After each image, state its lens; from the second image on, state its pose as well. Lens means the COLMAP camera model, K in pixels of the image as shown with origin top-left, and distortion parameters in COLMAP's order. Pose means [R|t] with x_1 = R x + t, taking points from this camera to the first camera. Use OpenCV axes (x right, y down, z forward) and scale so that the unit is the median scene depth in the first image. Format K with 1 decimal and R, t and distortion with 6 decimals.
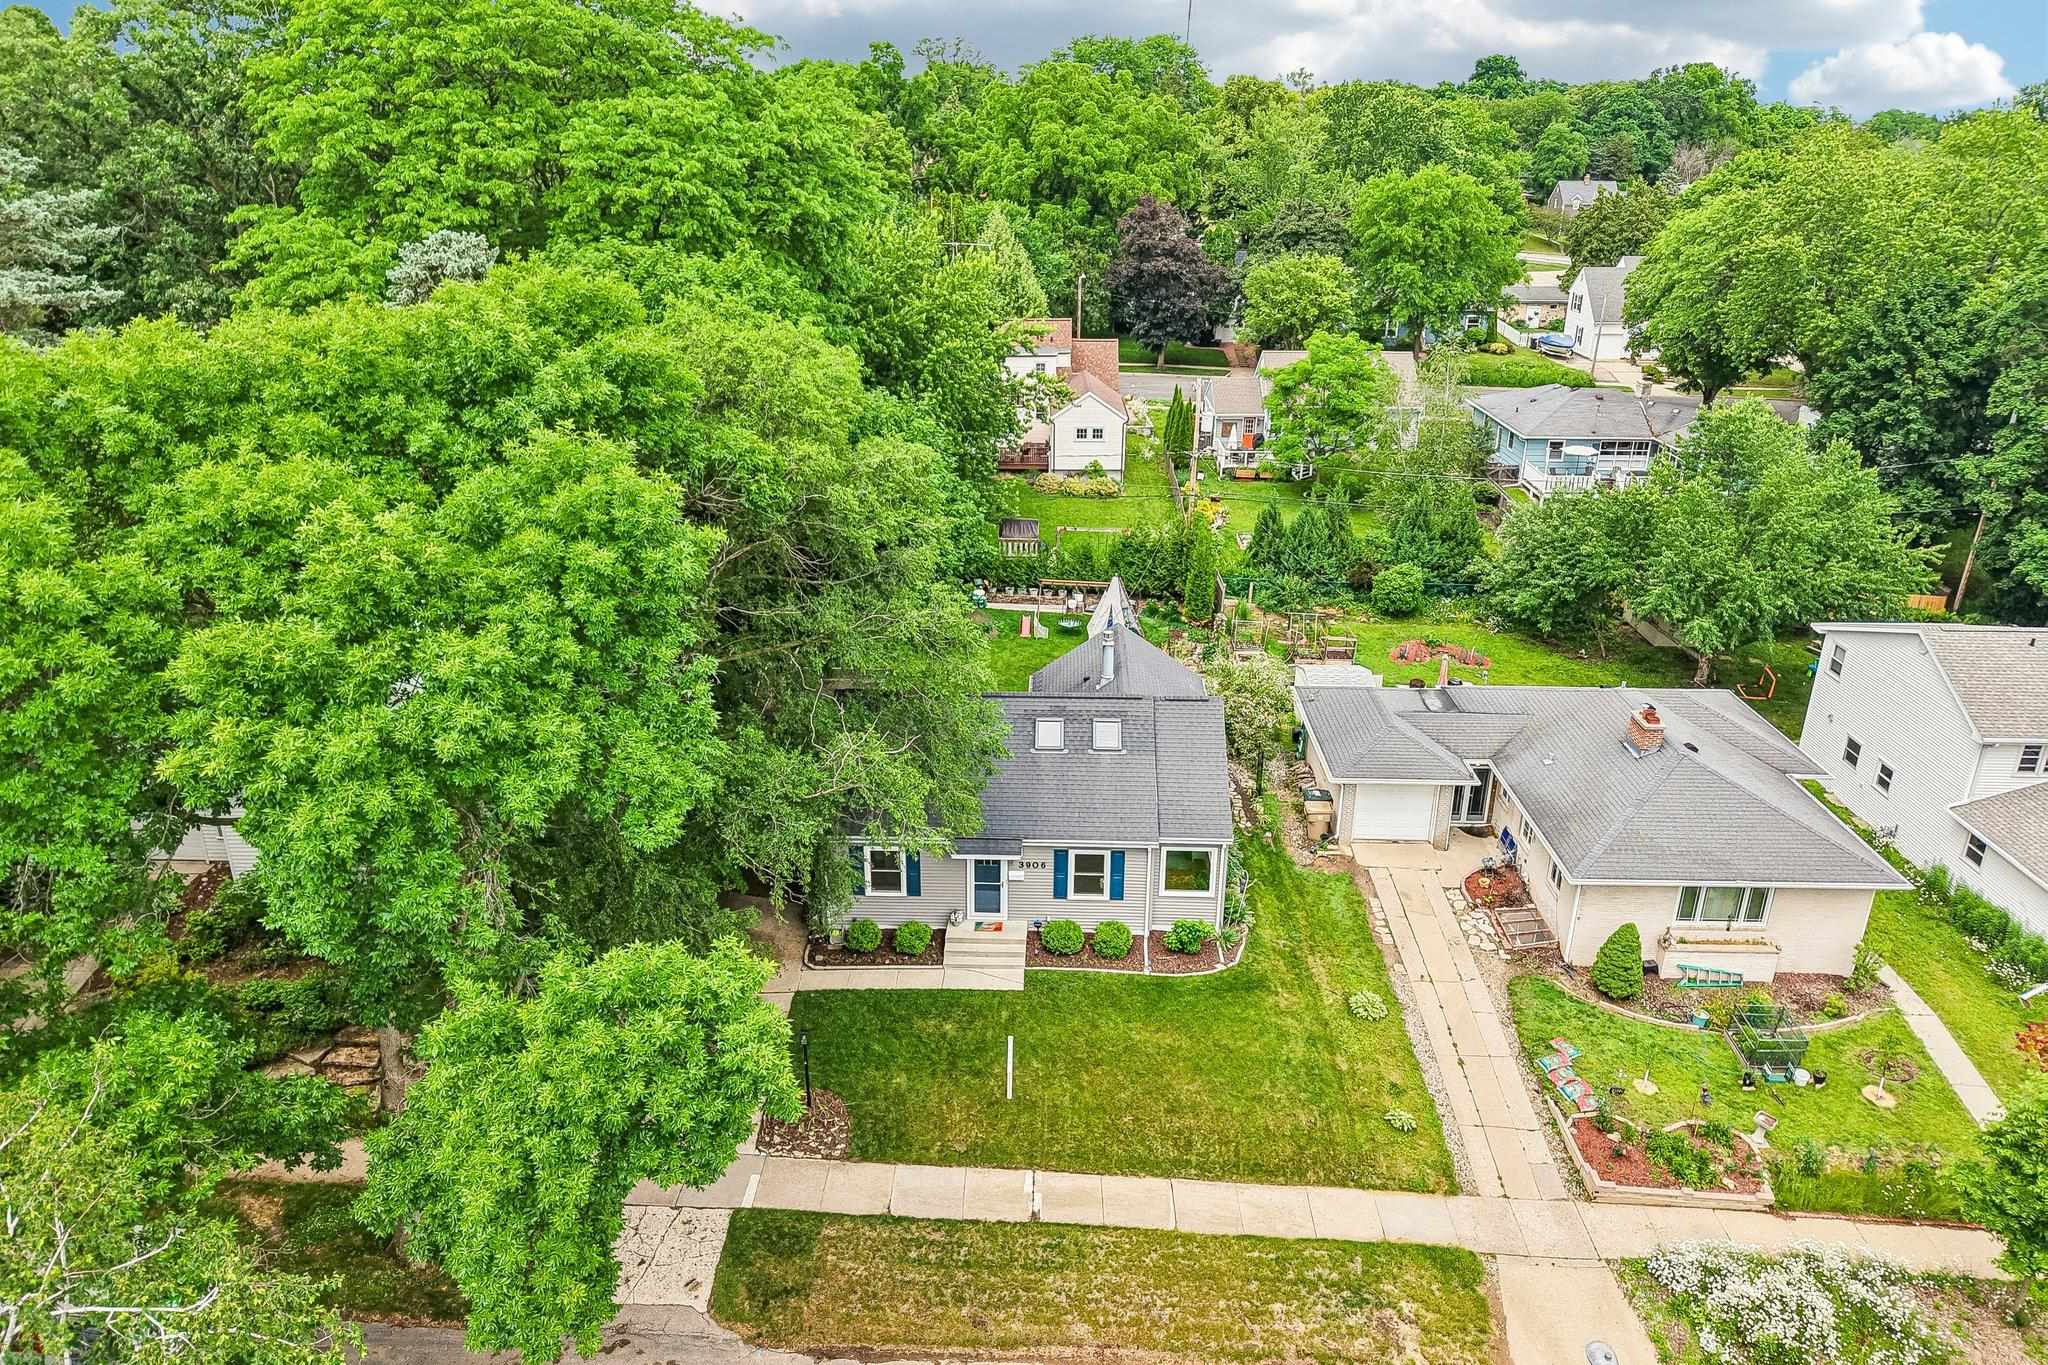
lens RADIAL K [[1376.4, 0, 1025.3], [0, 1376.4, 704.4], [0, 0, 1]] dist [0.005790, -0.017820]
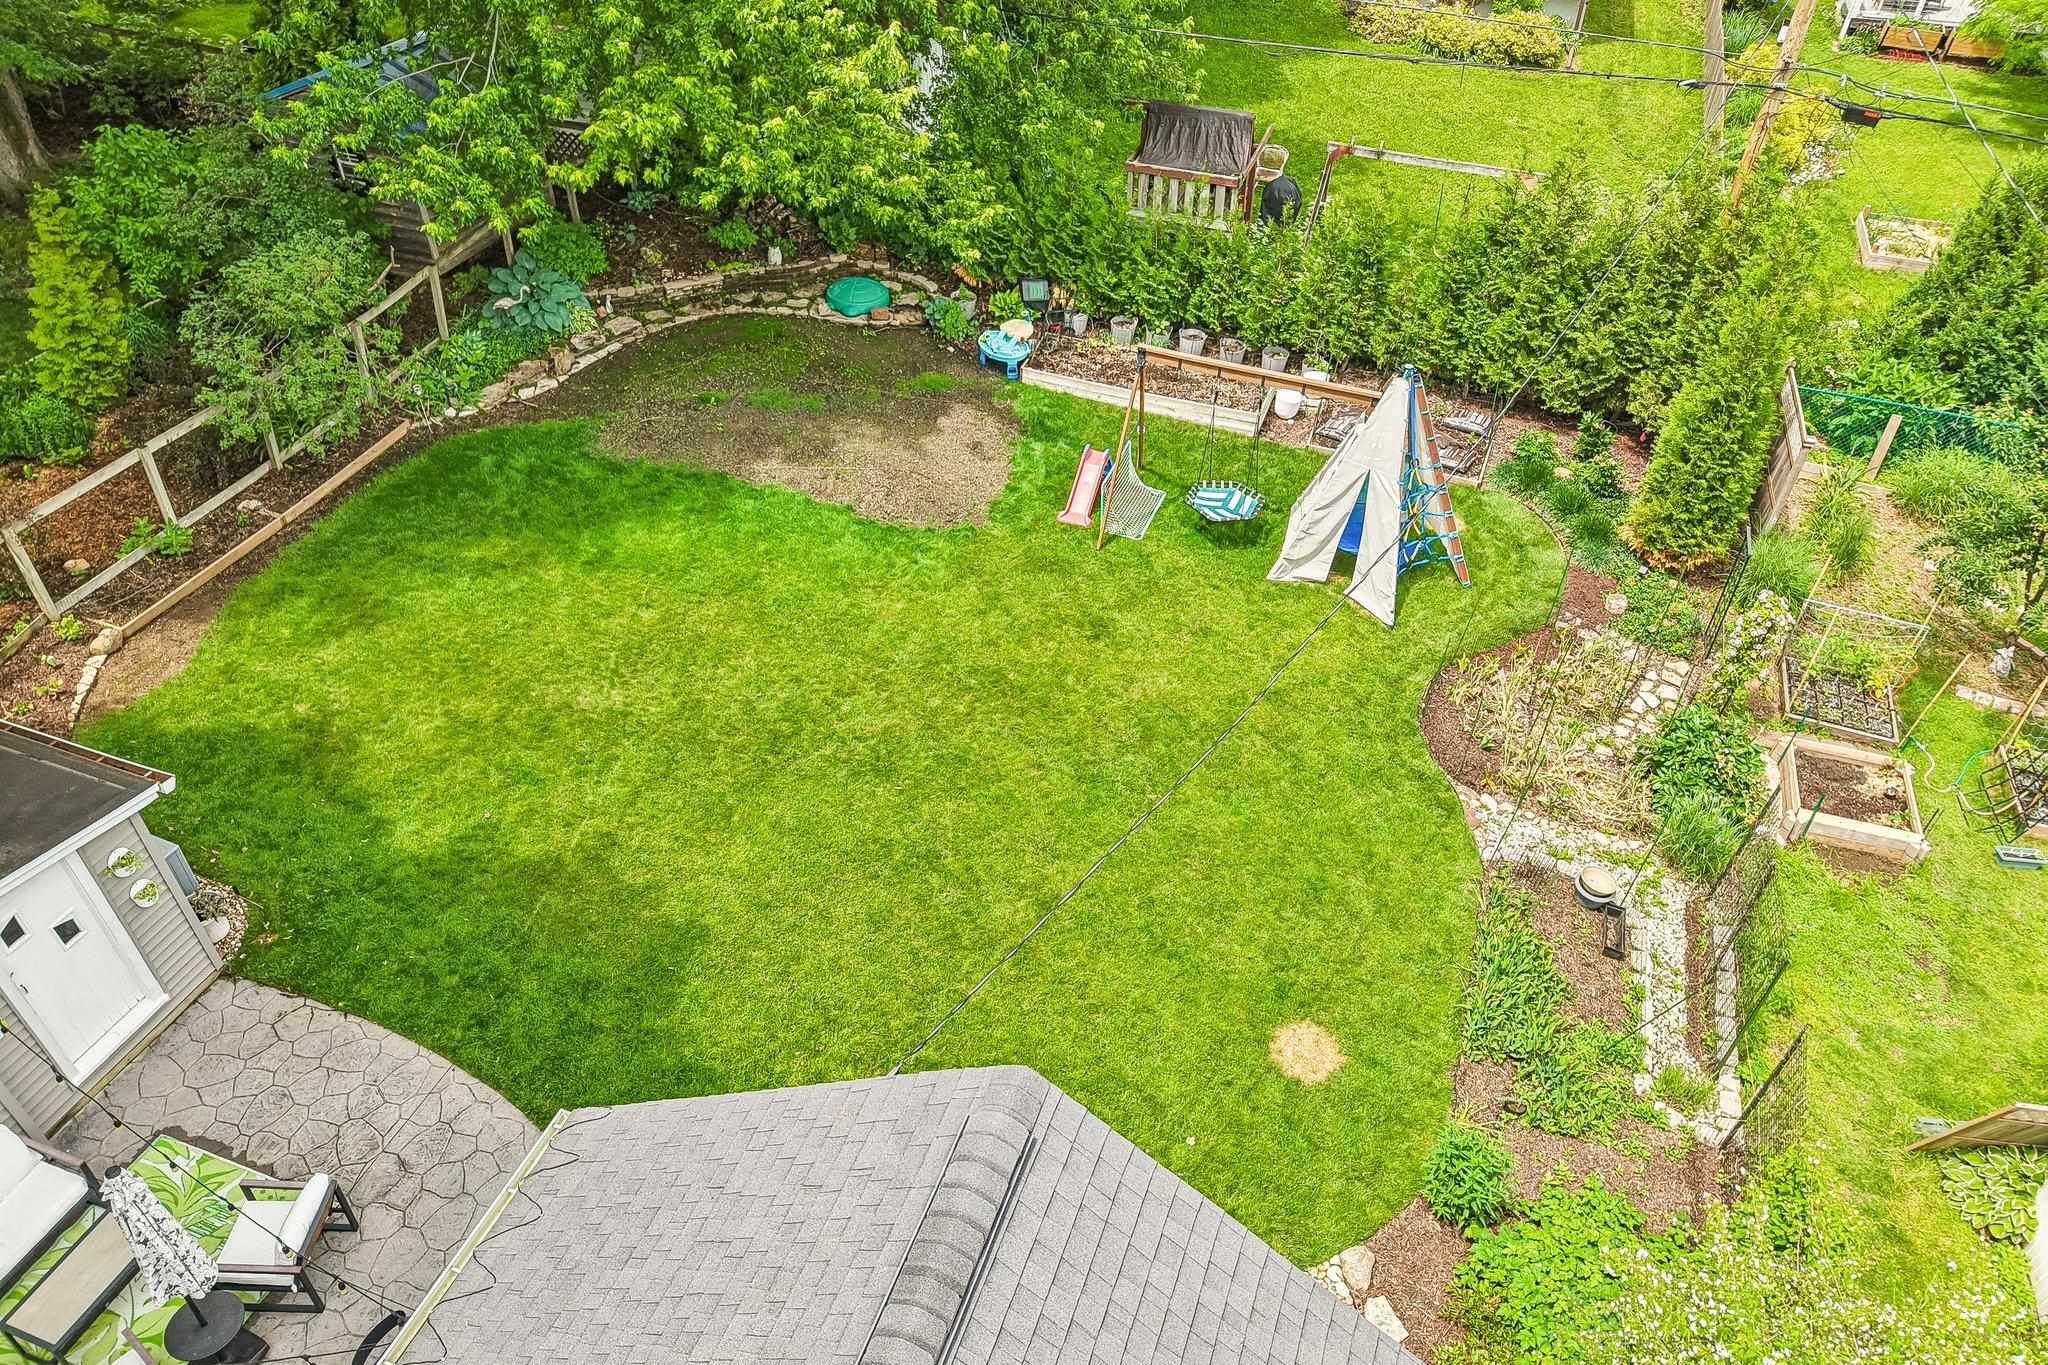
lens RADIAL K [[1376.4, 0, 1026.5], [0, 1376.4, 675.9], [0, 0, 1]] dist [0.005790, -0.017820]
pose [[0.950571, 0.208285, -0.230287, 0.109658], [-0.133836, 0.944054, 0.301415, -0.175364], [0.280183, -0.255695, 0.925266, 1.125232]]
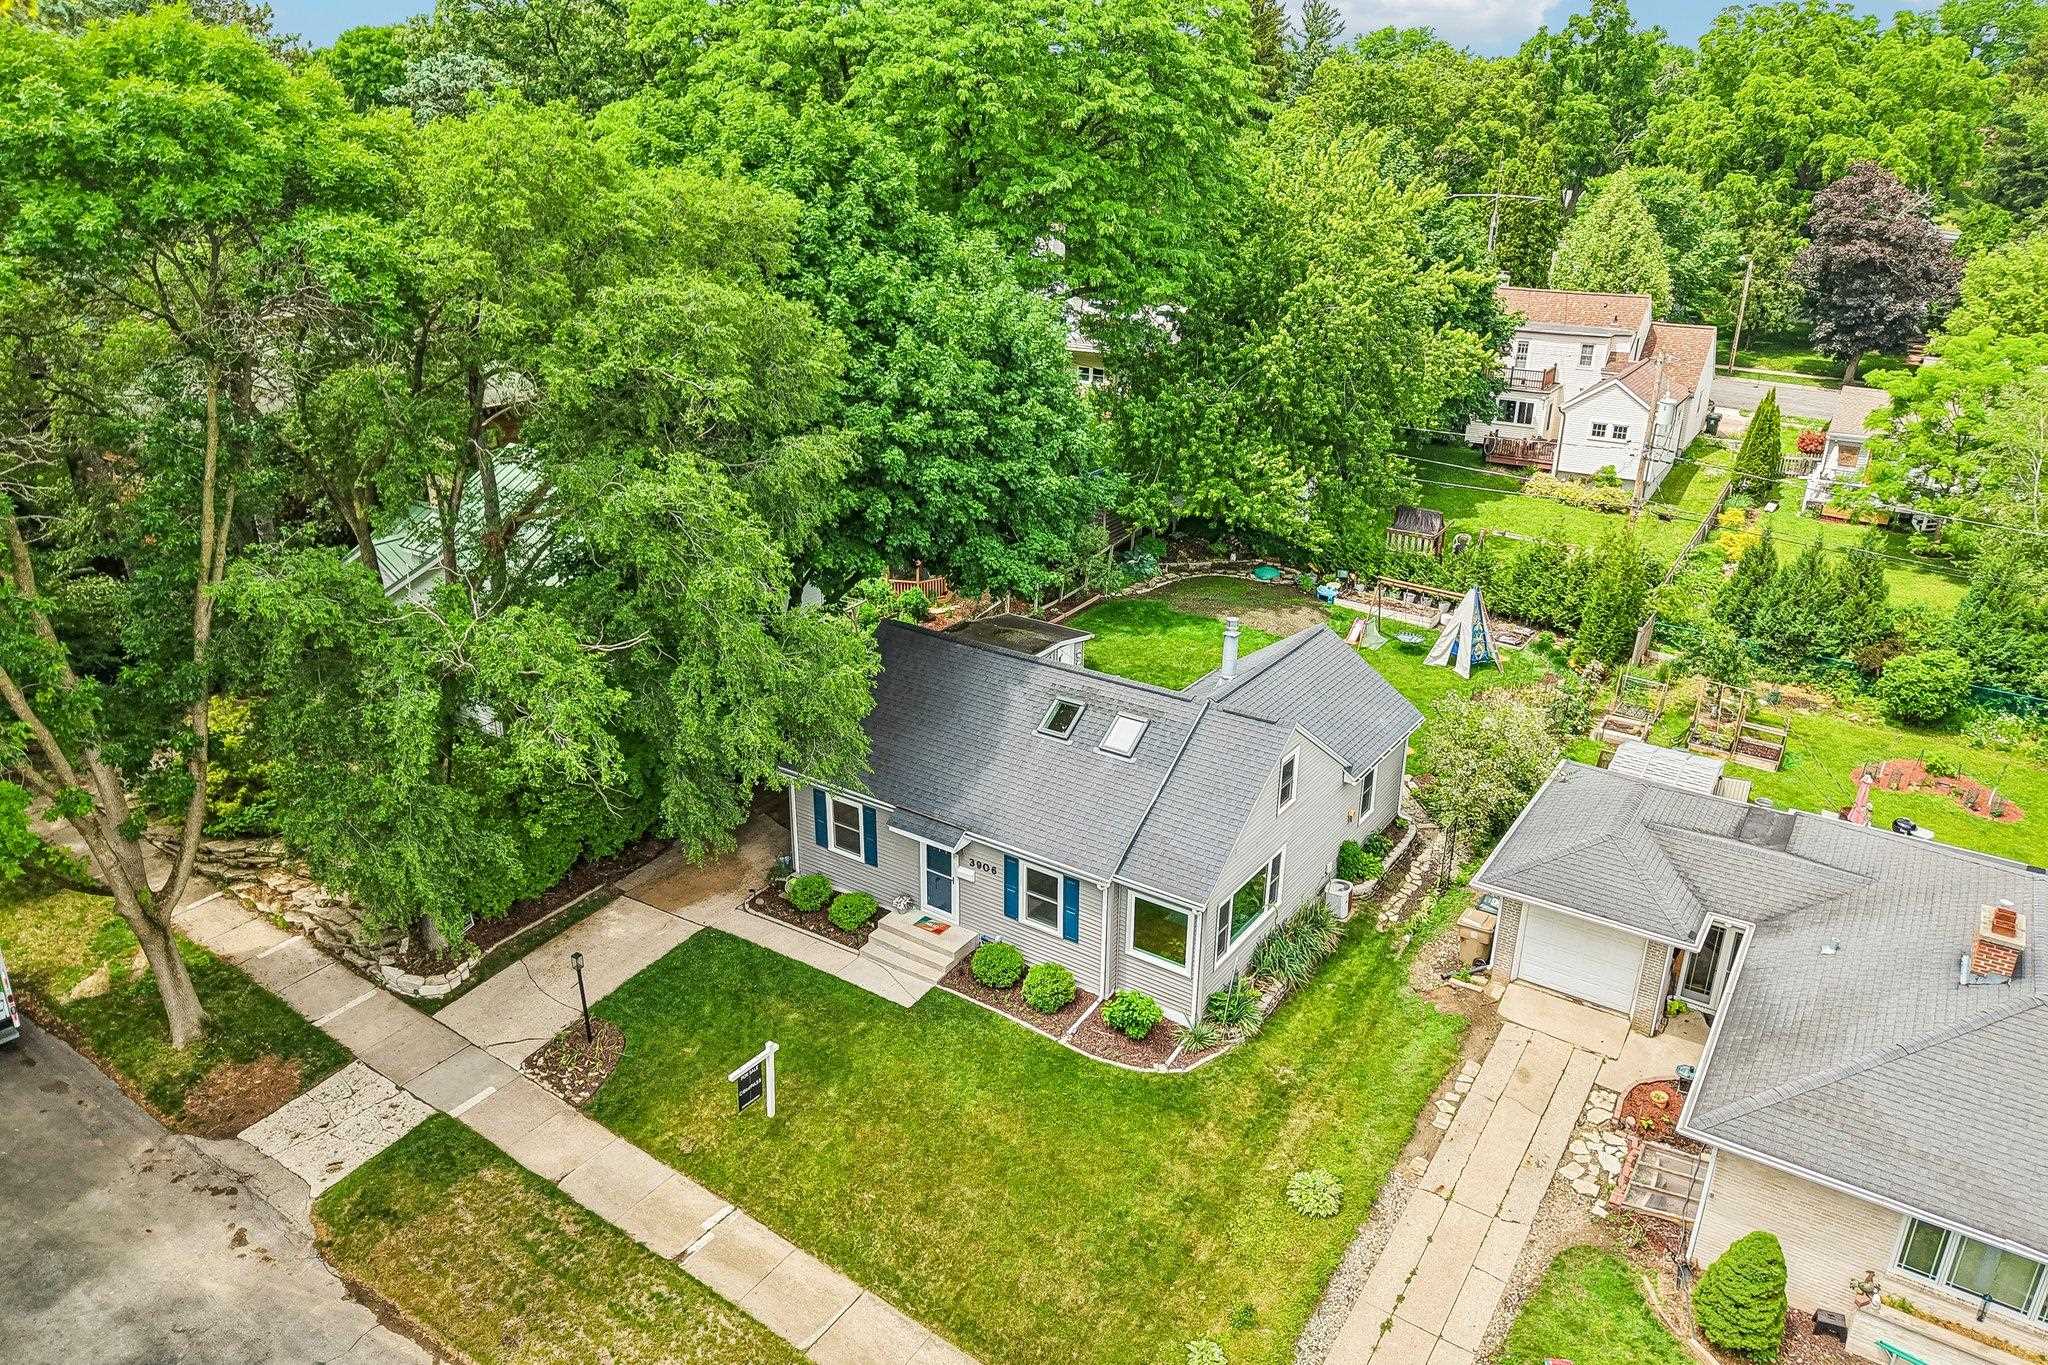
lens RADIAL K [[1376.4, 0, 991.8], [0, 1376.4, 686.4], [0, 0, 1]] dist [0.005790, -0.017820]
pose [[0.835473, 0.207507, -0.508847, 0.395164], [-0.214280, 0.975686, 0.046058, -0.025105], [0.506032, 0.070556, 0.859624, 0.294391]]
